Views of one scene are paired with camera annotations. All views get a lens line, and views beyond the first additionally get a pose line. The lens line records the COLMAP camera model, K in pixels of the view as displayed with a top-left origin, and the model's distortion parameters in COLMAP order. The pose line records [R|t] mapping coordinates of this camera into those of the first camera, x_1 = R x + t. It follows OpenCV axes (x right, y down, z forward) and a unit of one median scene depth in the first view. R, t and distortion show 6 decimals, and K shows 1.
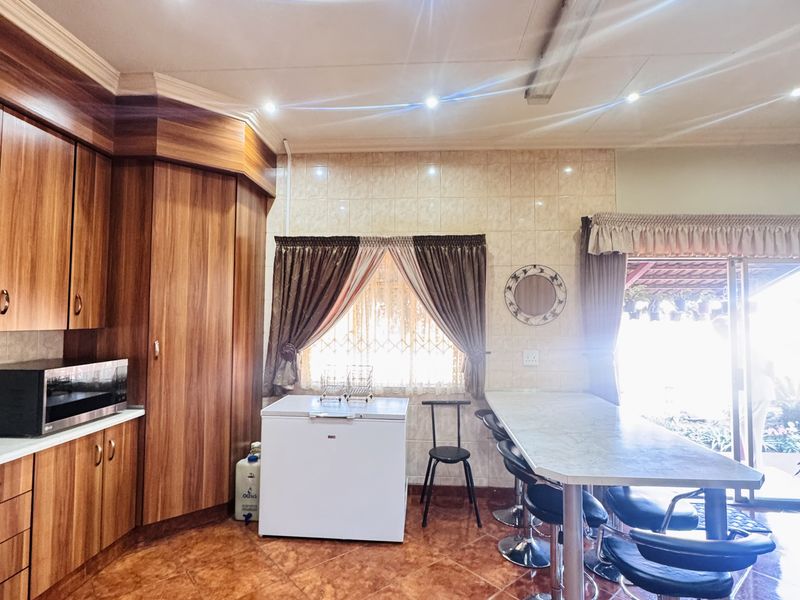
lens RADIAL K [[430.0, 0, 400.0], [0, 430.0, 300.0], [0, 0, 1]] dist [-0.000544, -0.000427]
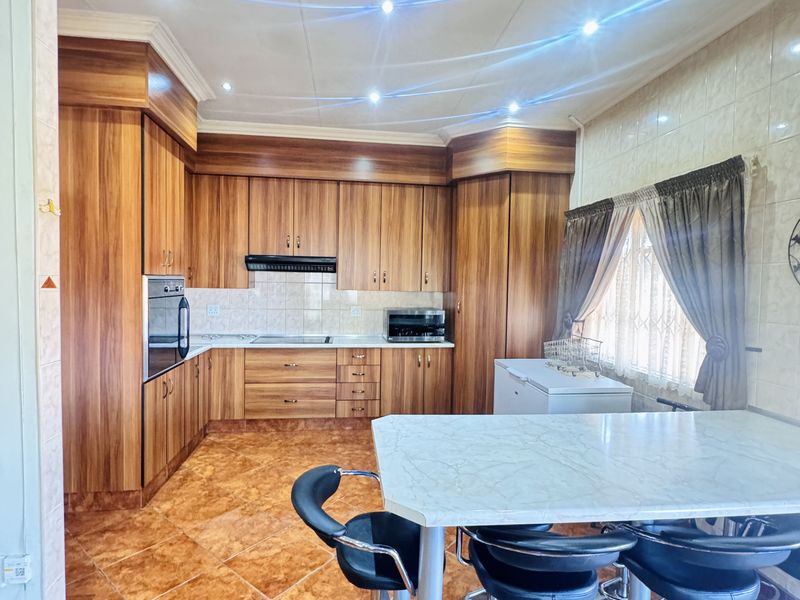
lens RADIAL K [[430.0, 0, 400.0], [0, 430.0, 300.0], [0, 0, 1]] dist [-0.000544, -0.000427]
pose [[0.195108, 0.039678, -0.979979, 0.809688], [0.020299, 0.998804, 0.044482, 0.018077], [0.980572, -0.028572, 0.194069, 0.453318]]
